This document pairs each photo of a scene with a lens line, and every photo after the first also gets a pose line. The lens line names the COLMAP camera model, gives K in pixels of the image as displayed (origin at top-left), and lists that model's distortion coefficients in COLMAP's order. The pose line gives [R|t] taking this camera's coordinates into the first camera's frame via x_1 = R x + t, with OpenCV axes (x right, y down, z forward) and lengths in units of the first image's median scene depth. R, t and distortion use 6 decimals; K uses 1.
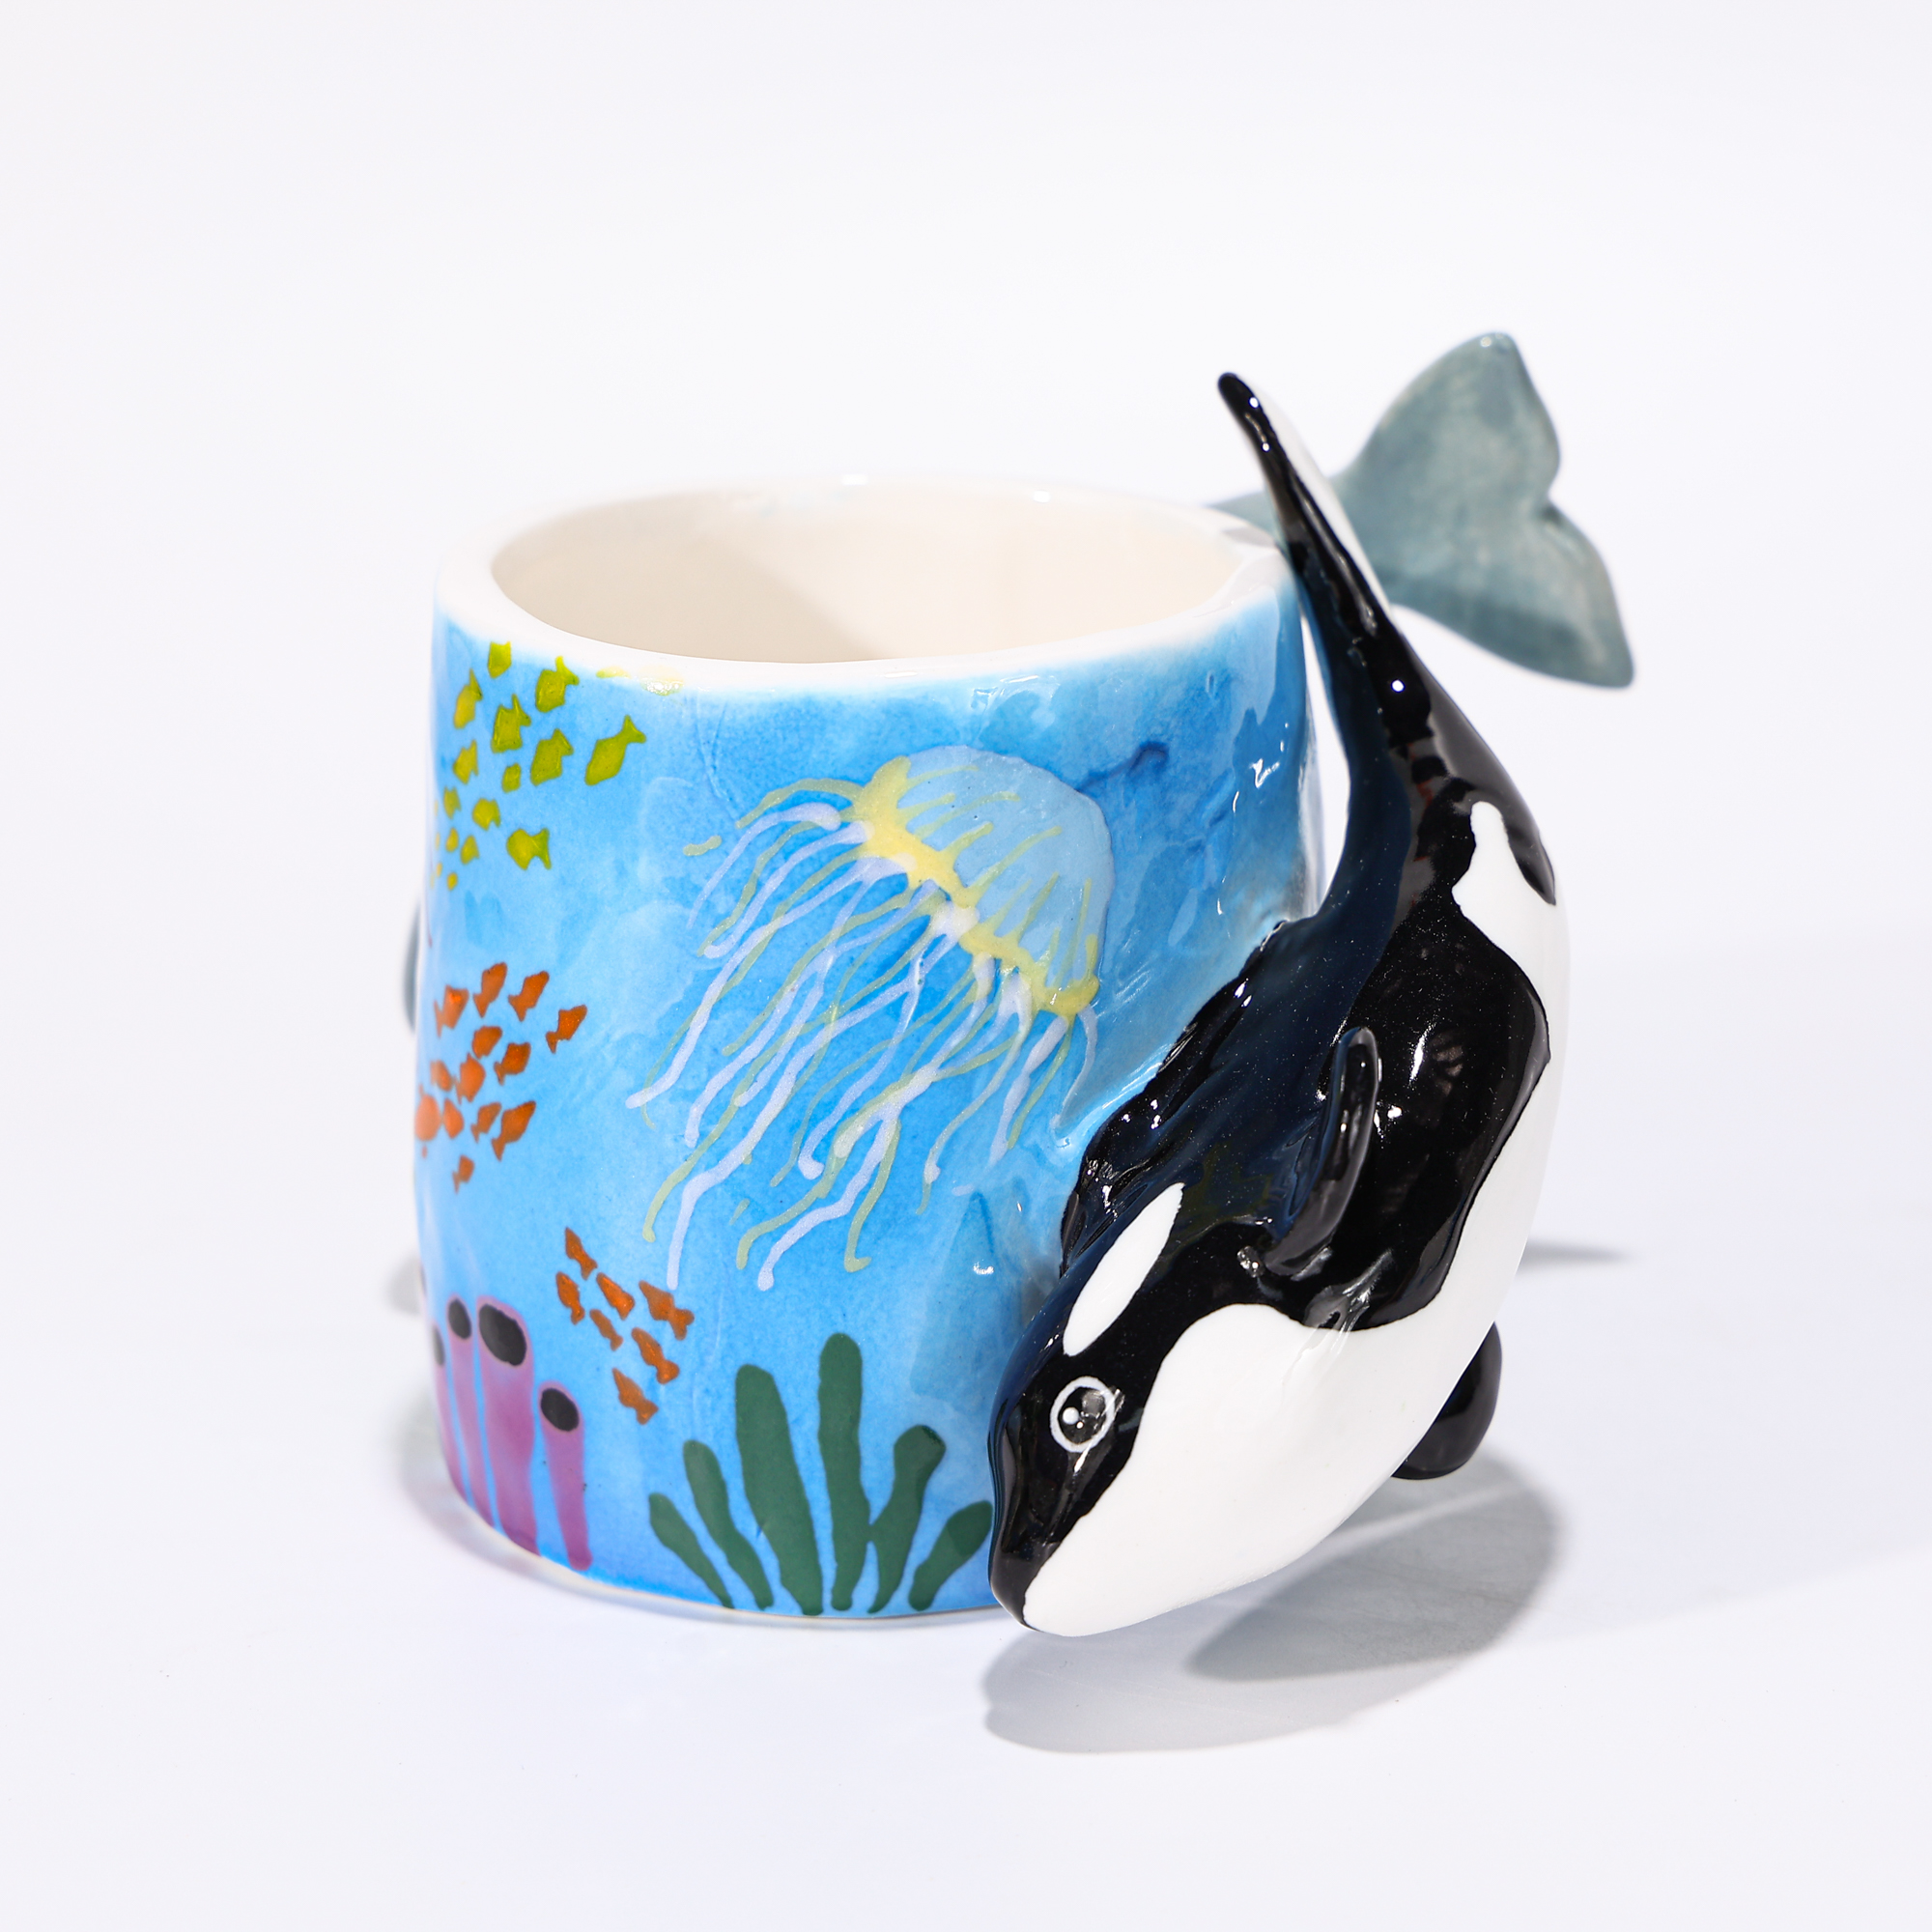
lens RADIAL K [[6502.1, 0, 971.9], [0, 6502.1, 972.3], [0, 0, 1]] dist [0.211395, 0.000000]
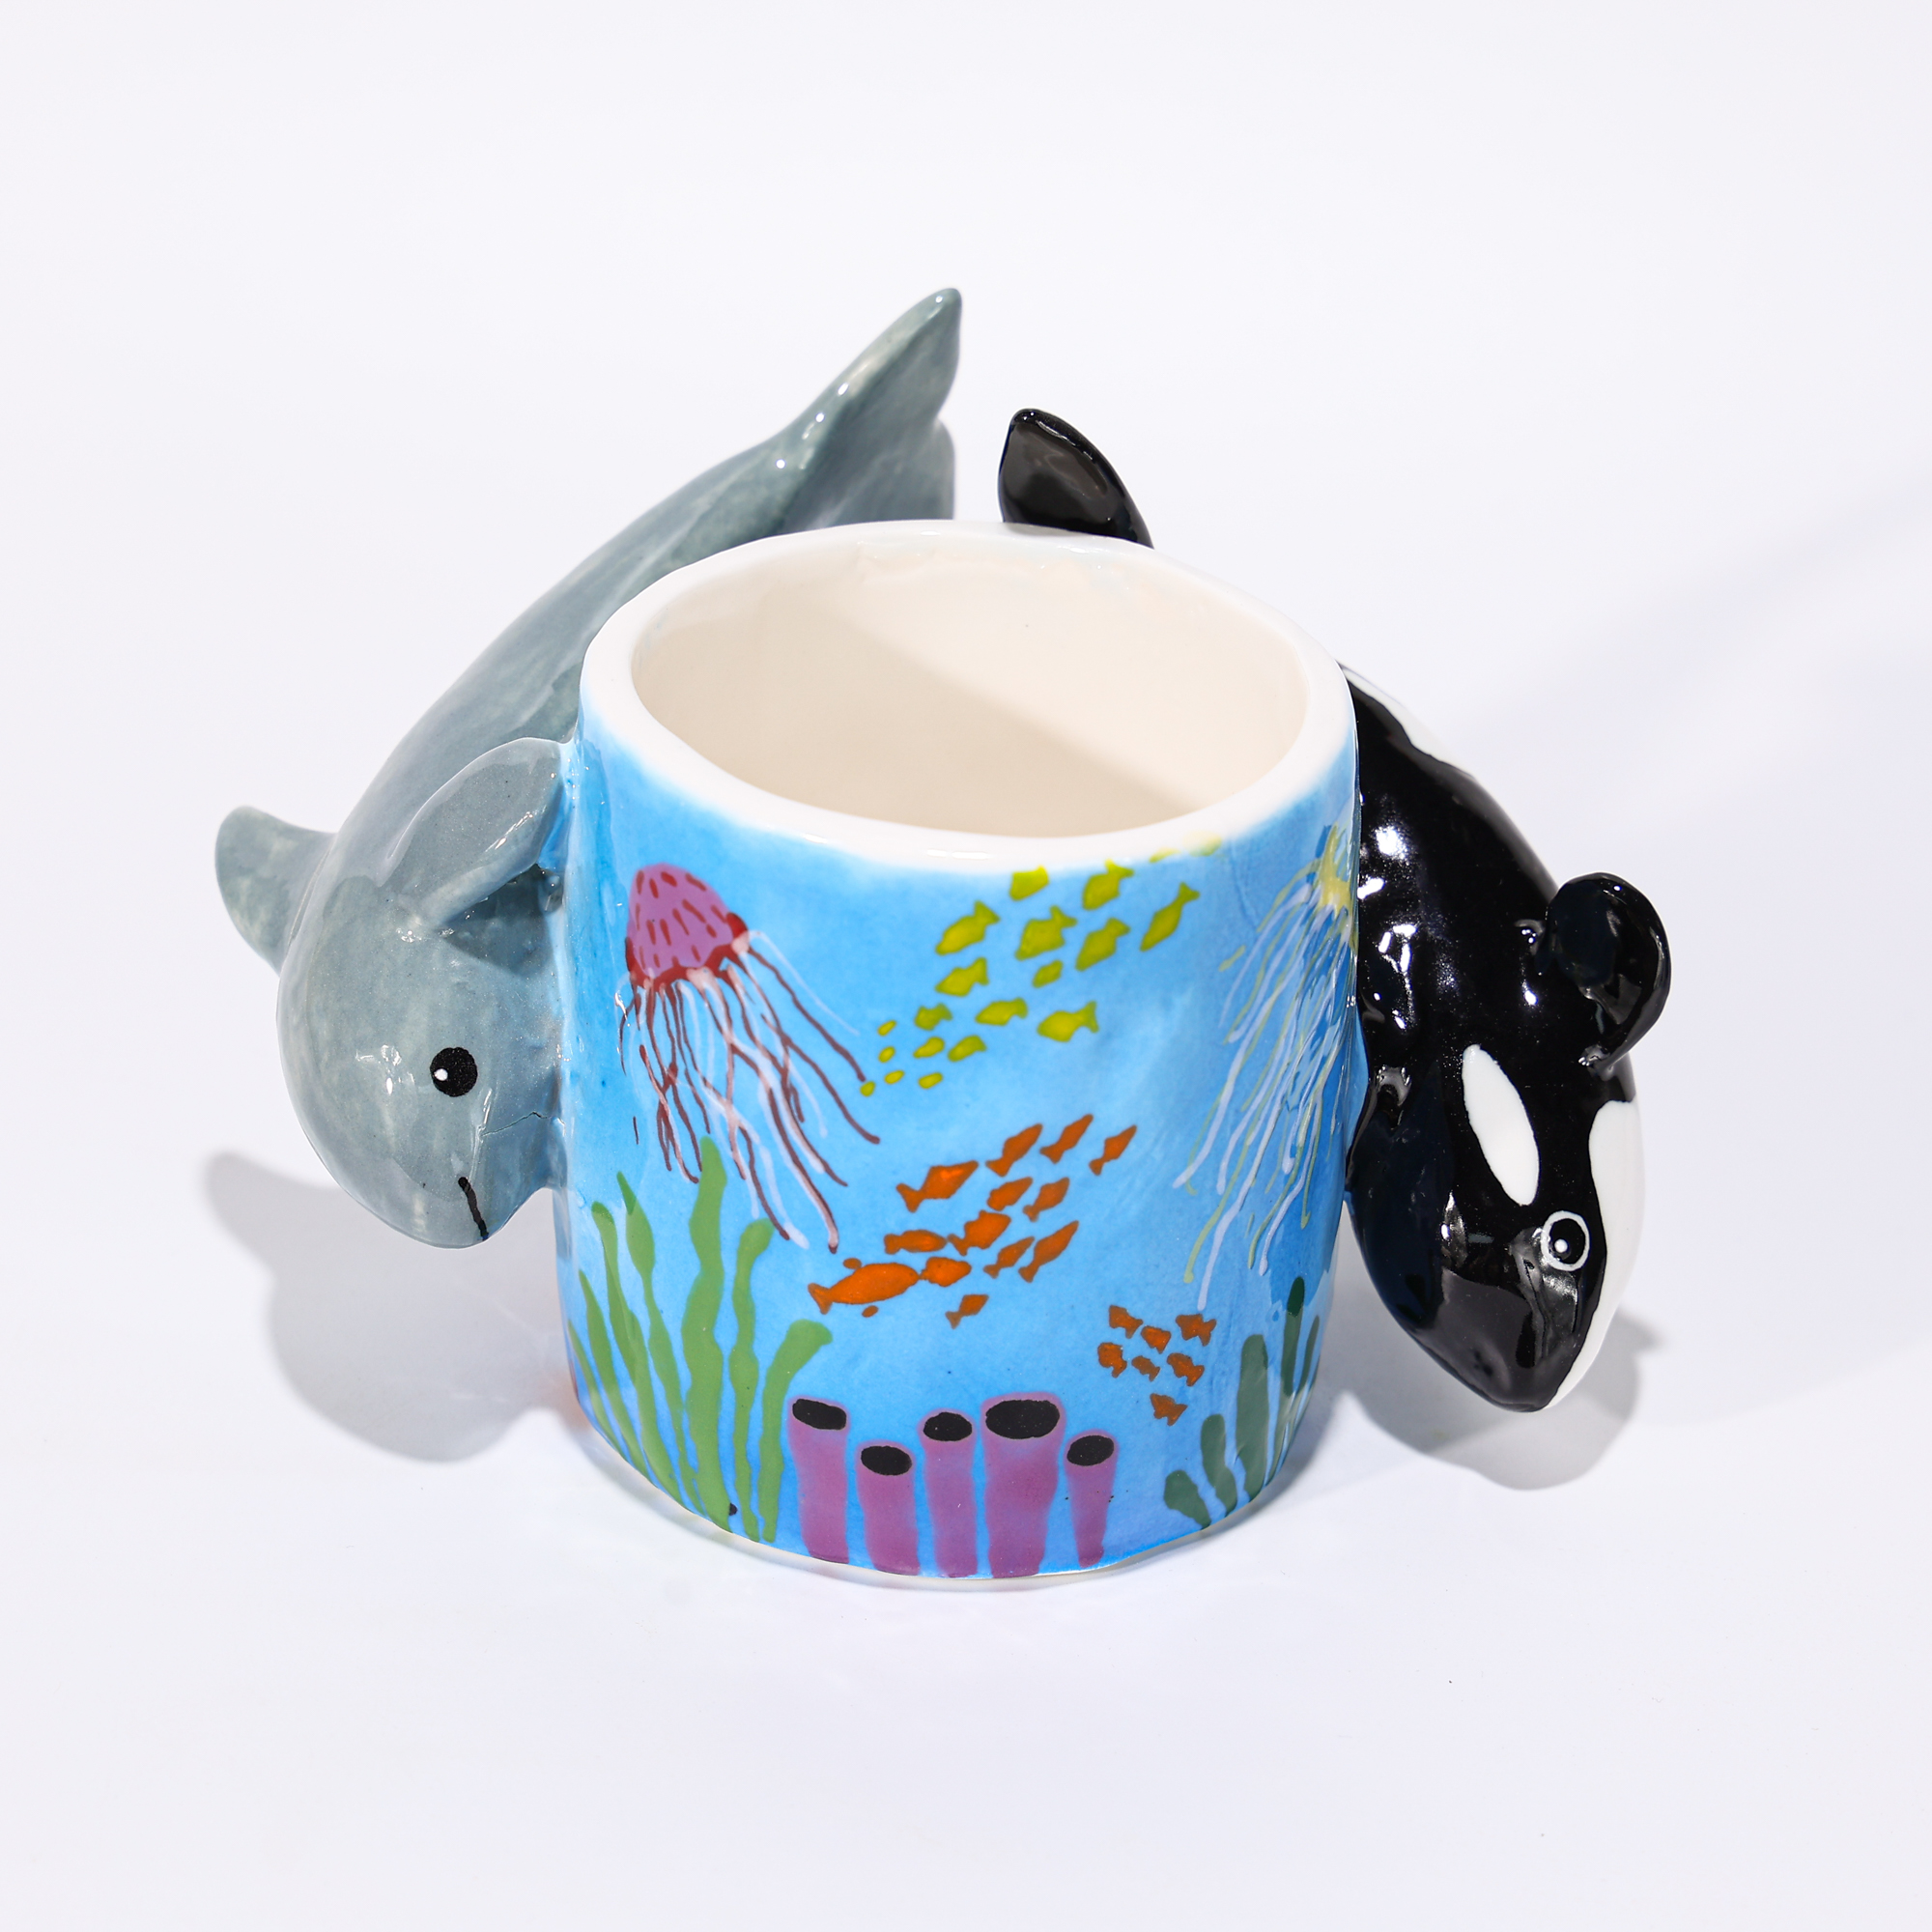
lens RADIAL K [[6168.9, 0, 963.0], [0, 6168.9, 956.5], [0, 0, 1]] dist [0.351846, 0.000000]
pose [[0.485854, -0.413697, 0.769936, -0.912169], [0.230017, 0.910360, 0.344000, -0.409419], [-0.843231, 0.009964, 0.537460, 0.432034]]
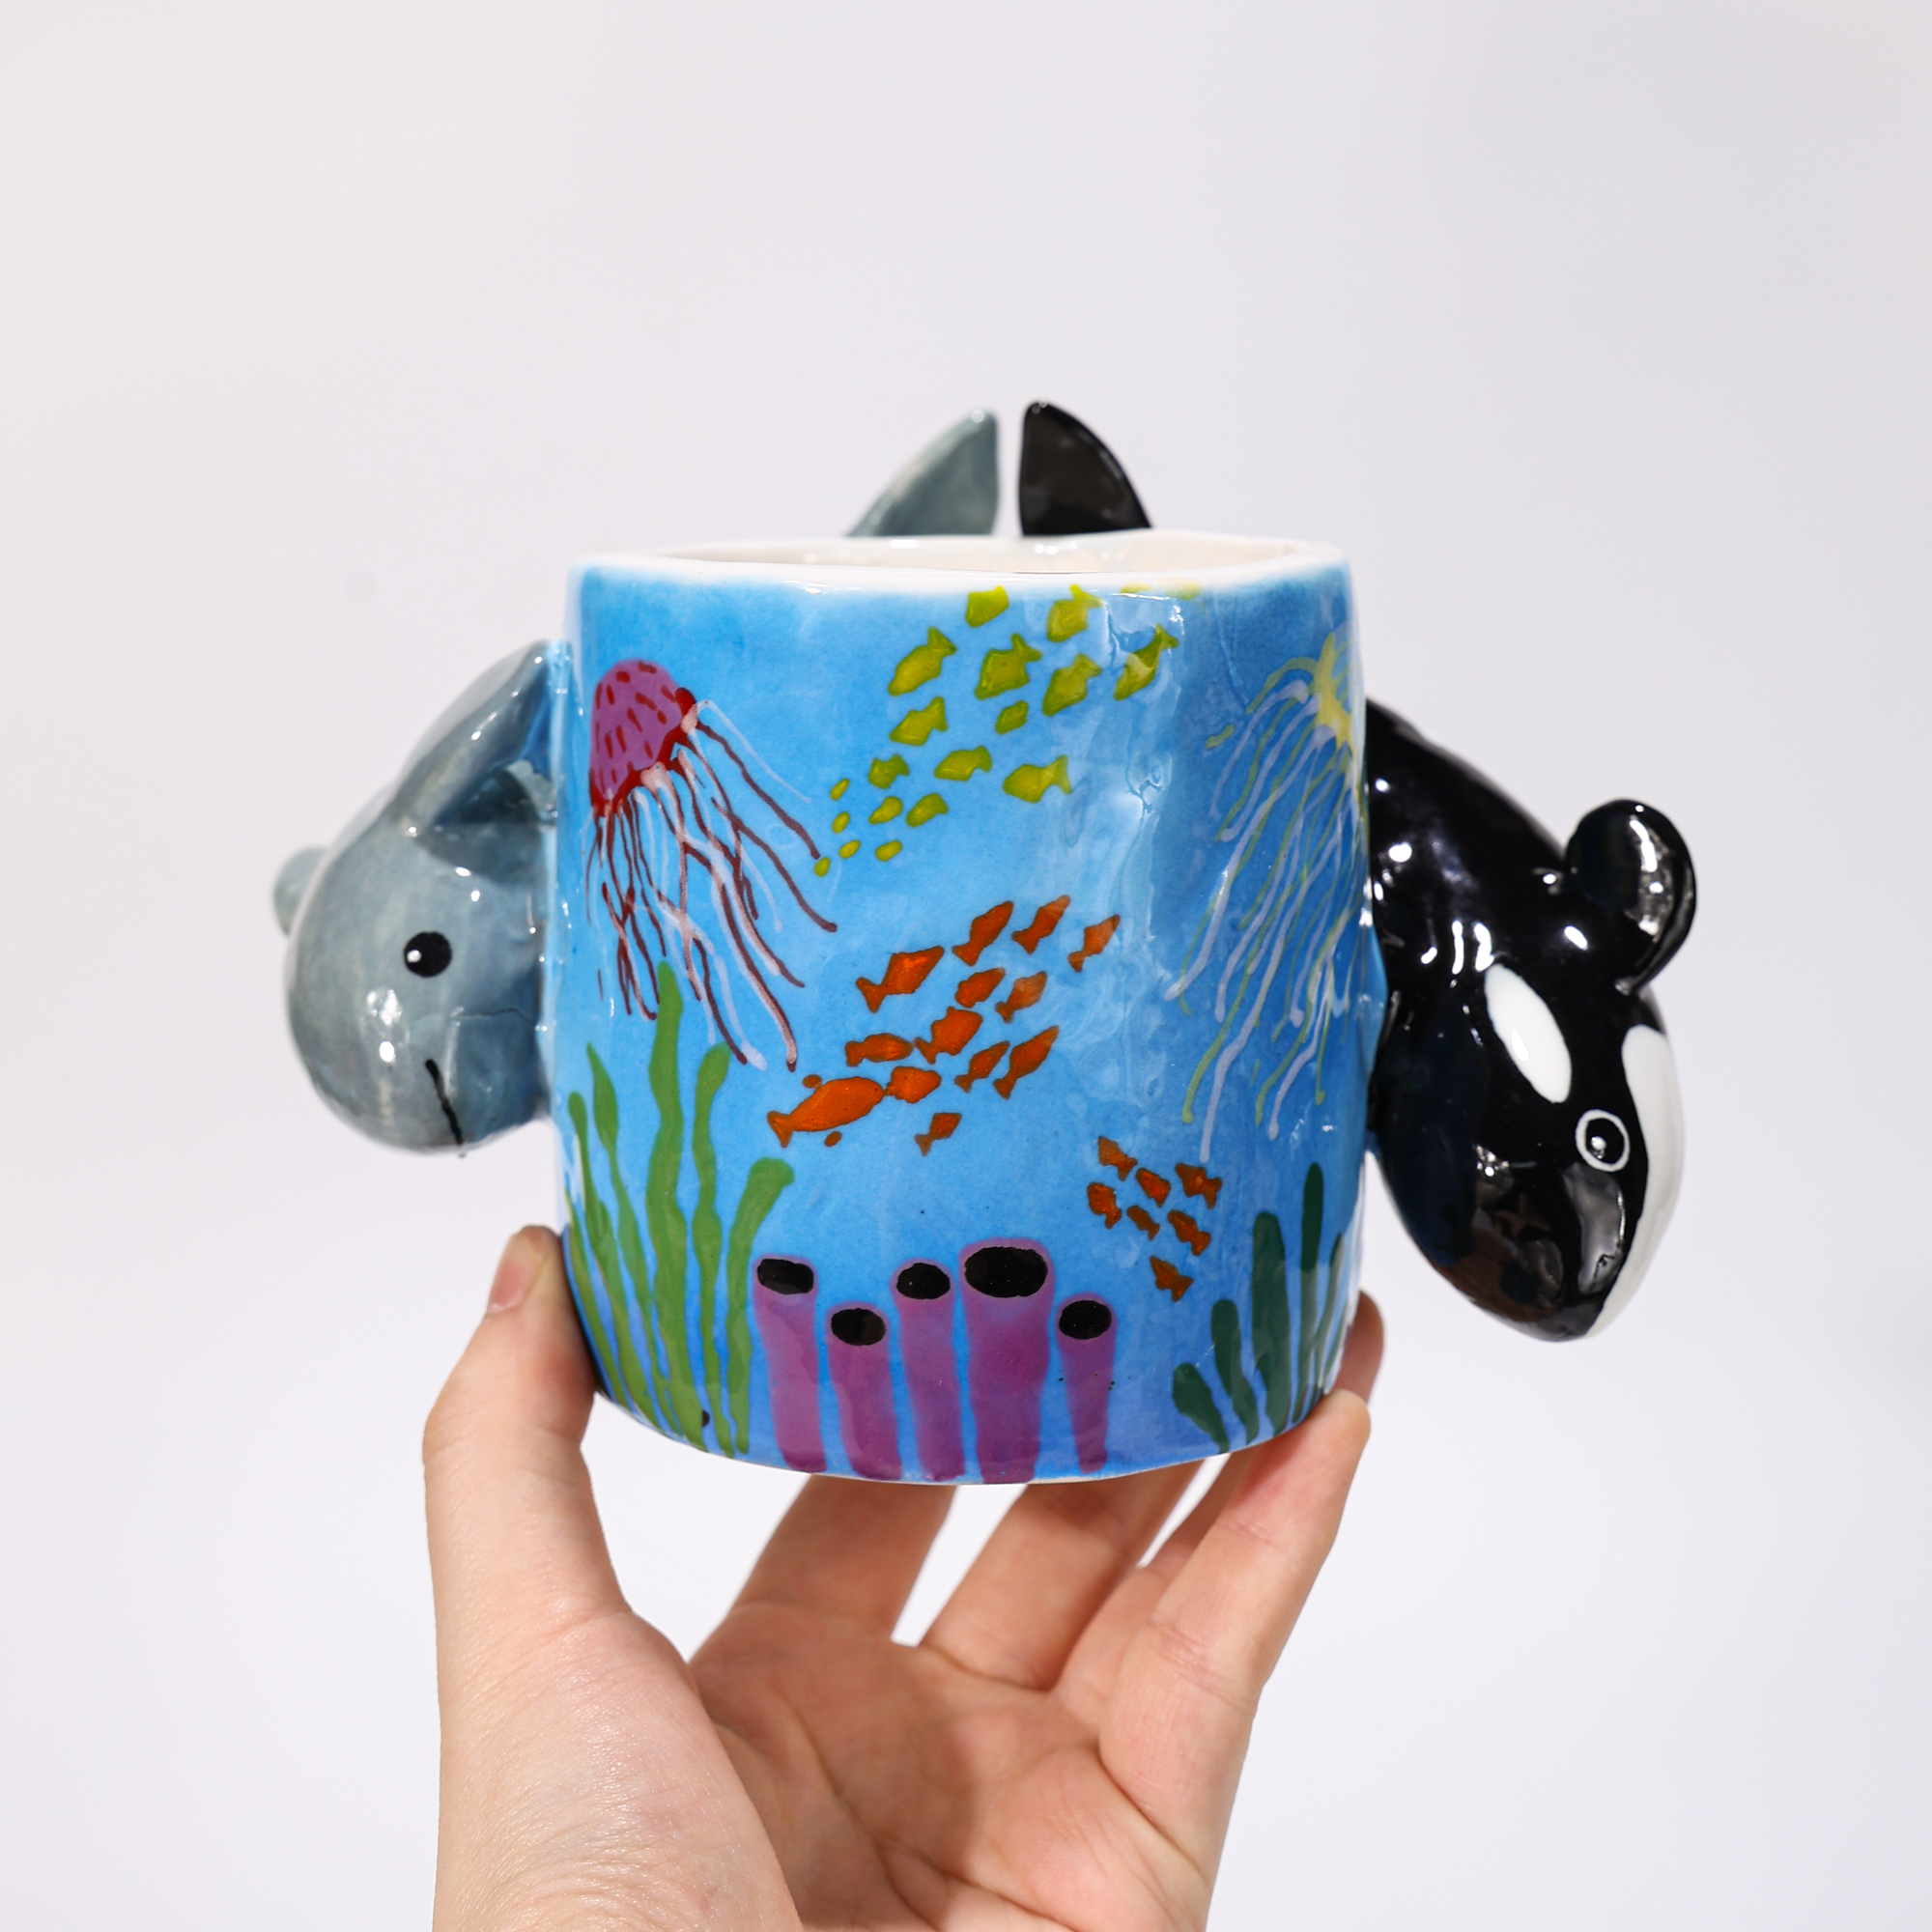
lens RADIAL K [[3188.3, 0, 993.4], [0, 3188.3, 914.3], [0, 0, 1]] dist [0.009542, 0.000000]
pose [[0.550843, -0.141873, 0.822462, -0.498585], [0.253560, 0.967315, -0.002962, 0.001391], [-0.795160, 0.210175, 0.568812, 0.720072]]
